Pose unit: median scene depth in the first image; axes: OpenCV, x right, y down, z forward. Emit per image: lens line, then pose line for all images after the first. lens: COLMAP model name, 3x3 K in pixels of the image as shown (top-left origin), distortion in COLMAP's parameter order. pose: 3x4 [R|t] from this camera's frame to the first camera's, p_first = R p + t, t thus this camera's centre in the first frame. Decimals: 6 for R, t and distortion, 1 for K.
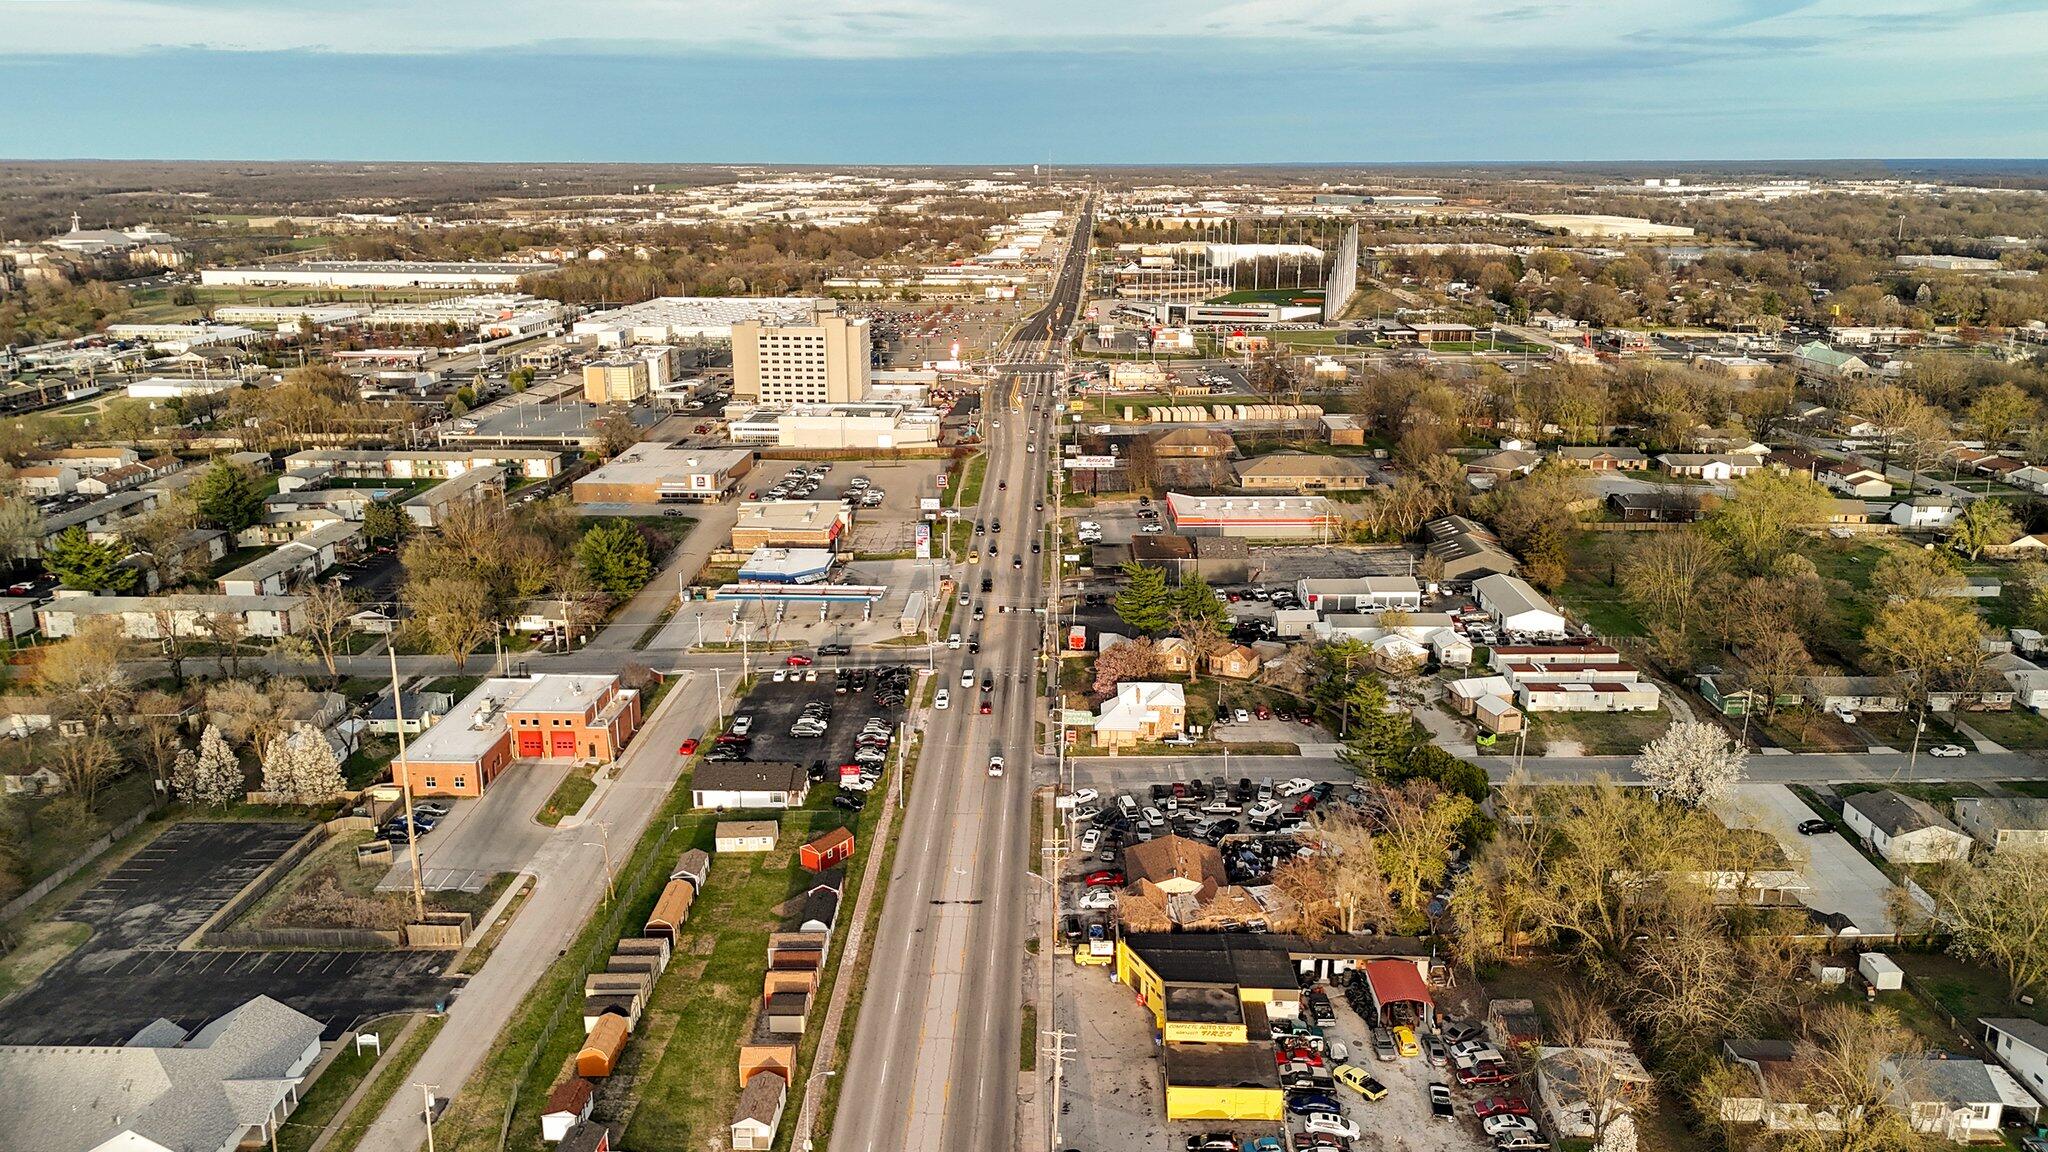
lens RADIAL K [[1493.4, 0, 1030.4], [0, 1493.4, 574.3], [0, 0, 1]] dist [0.118984, -0.147635]
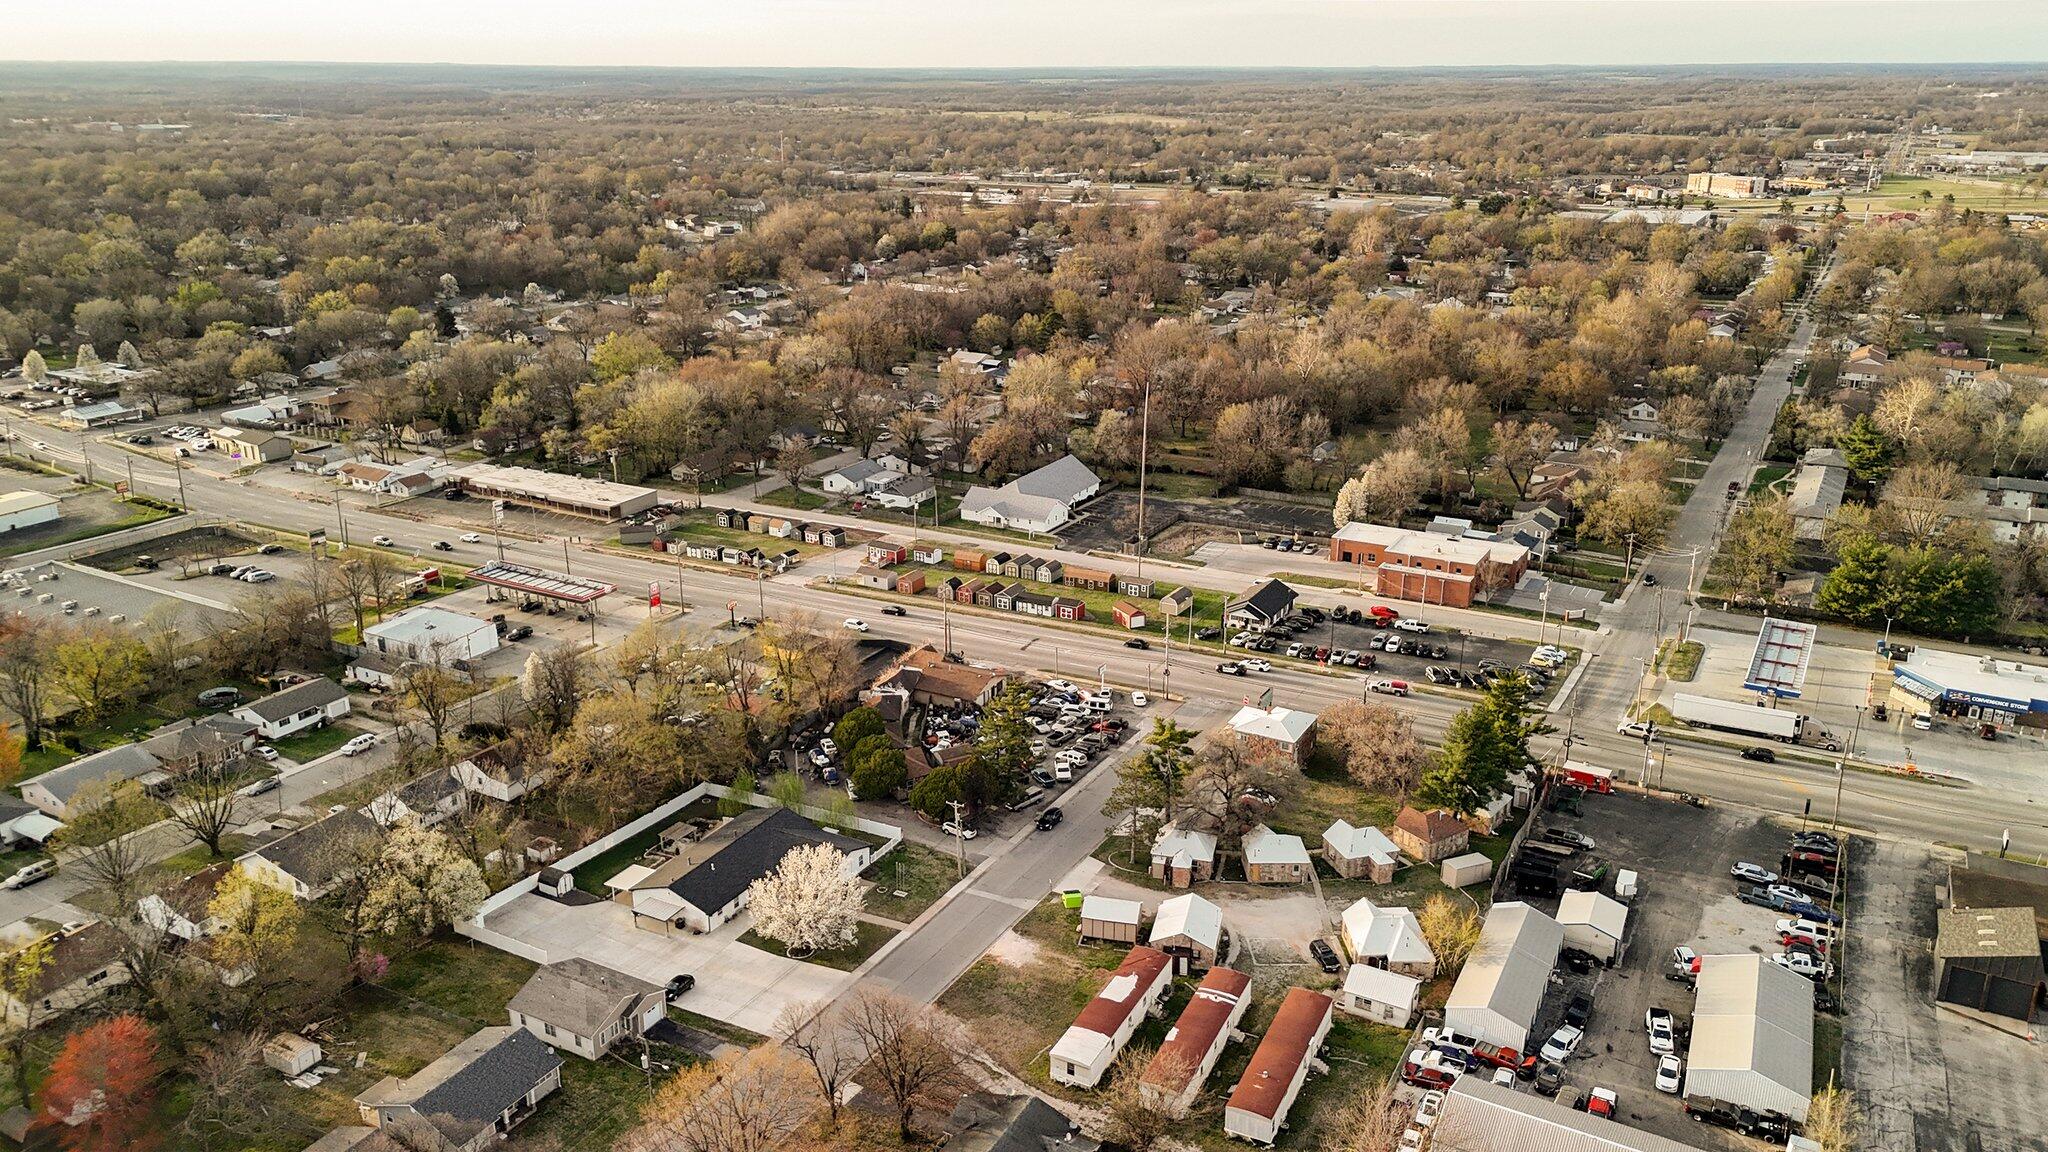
lens RADIAL K [[1493.4, 0, 1030.4], [0, 1493.4, 574.3], [0, 0, 1]] dist [0.118984, -0.147635]
pose [[-0.466706, 0.281564, -0.838396, 0.864726], [-0.232472, 0.875579, 0.423460, -0.339258], [0.853313, 0.392535, -0.343182, 1.125658]]
